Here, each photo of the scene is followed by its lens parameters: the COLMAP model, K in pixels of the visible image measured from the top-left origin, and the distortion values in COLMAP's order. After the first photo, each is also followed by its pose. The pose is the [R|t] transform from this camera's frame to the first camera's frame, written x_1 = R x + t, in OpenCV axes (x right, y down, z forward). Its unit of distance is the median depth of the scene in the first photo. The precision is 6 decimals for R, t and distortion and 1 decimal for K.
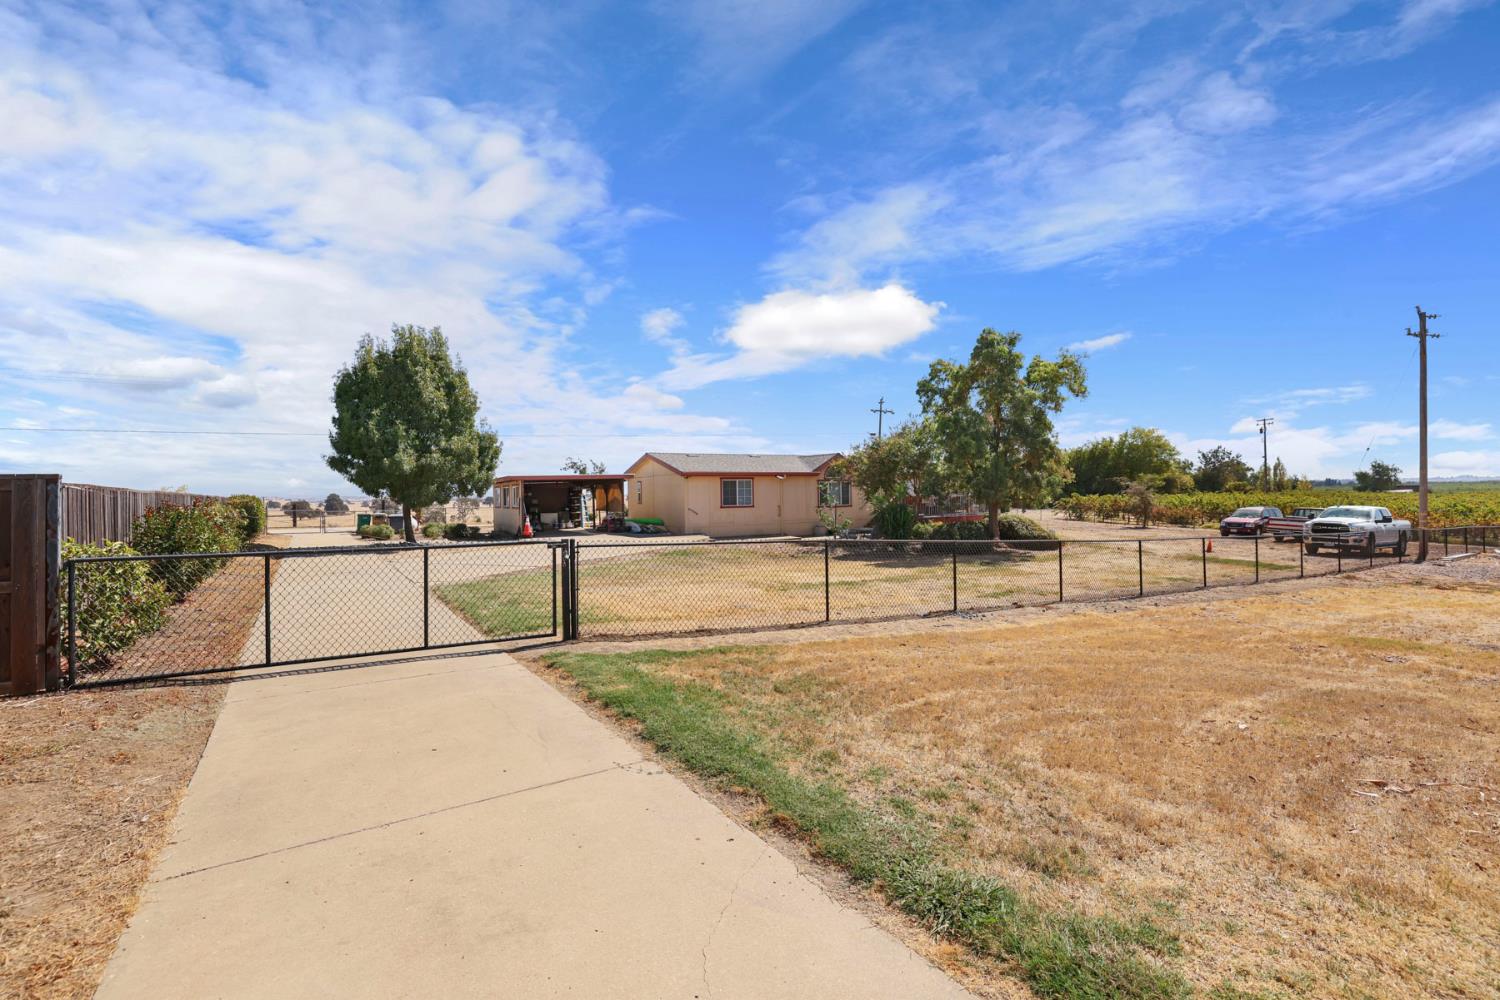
lens RADIAL K [[647.8, 0, 743.8], [0, 647.8, 498.8], [0, 0, 1]] dist [-0.004912, 0.000343]
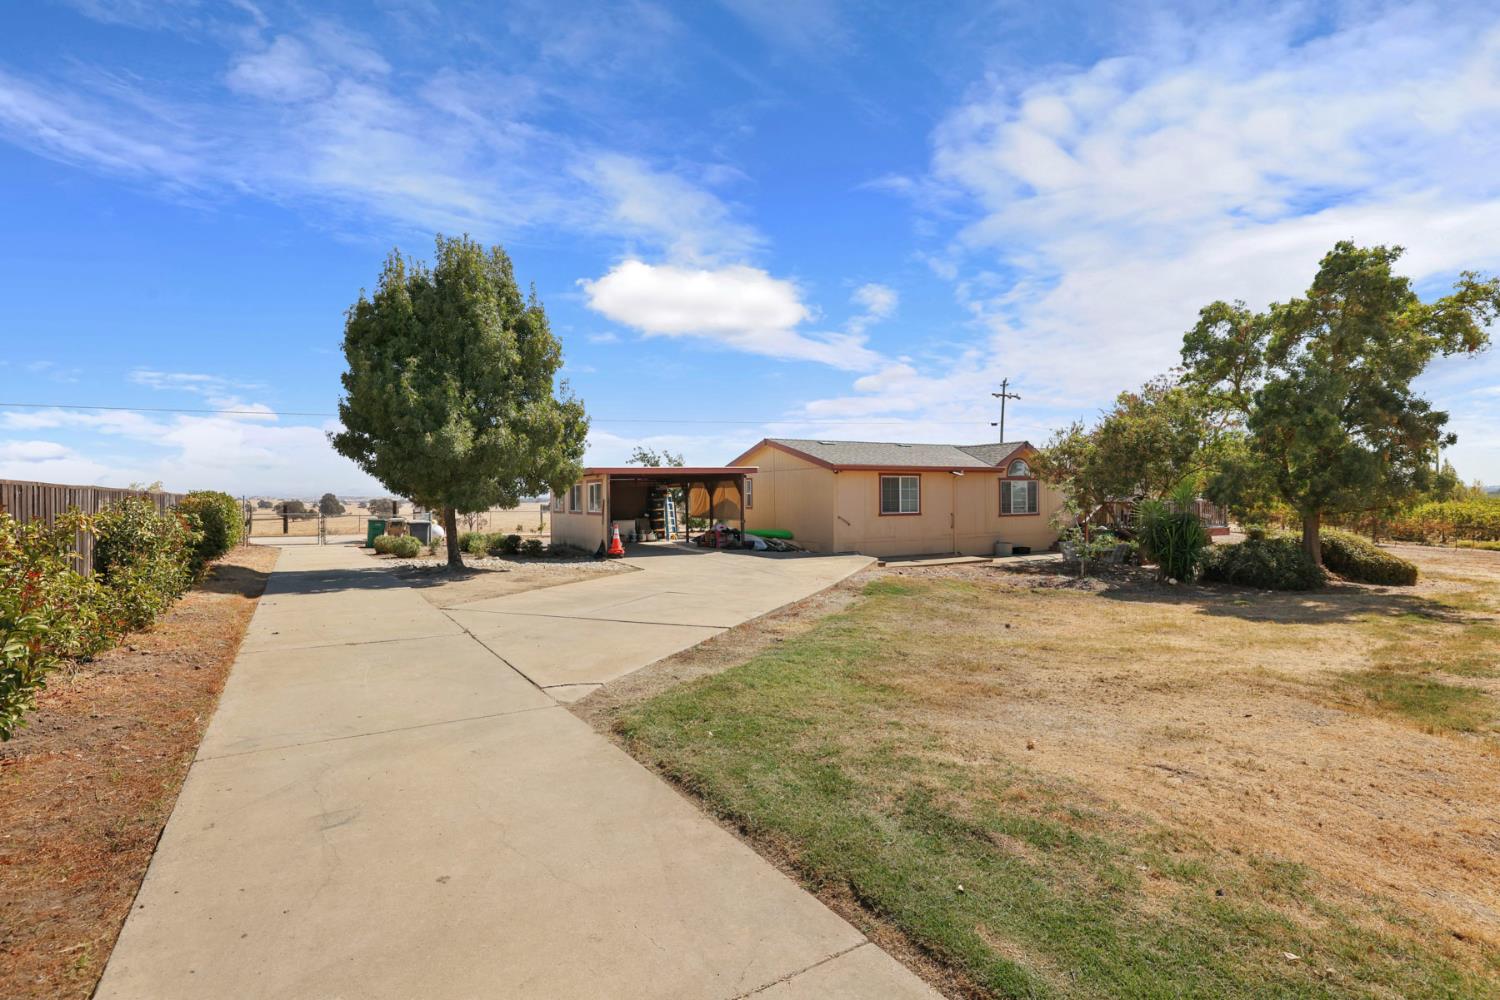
lens RADIAL K [[709.5, 0, 751.7], [0, 709.5, 492.9], [0, 0, 1]] dist [-0.002977, -0.000978]
pose [[0.999588, 0.008169, -0.027533, -0.181430], [-0.008546, 0.999871, -0.013581, 0.000674], [0.027418, 0.013811, 0.999529, 0.266193]]
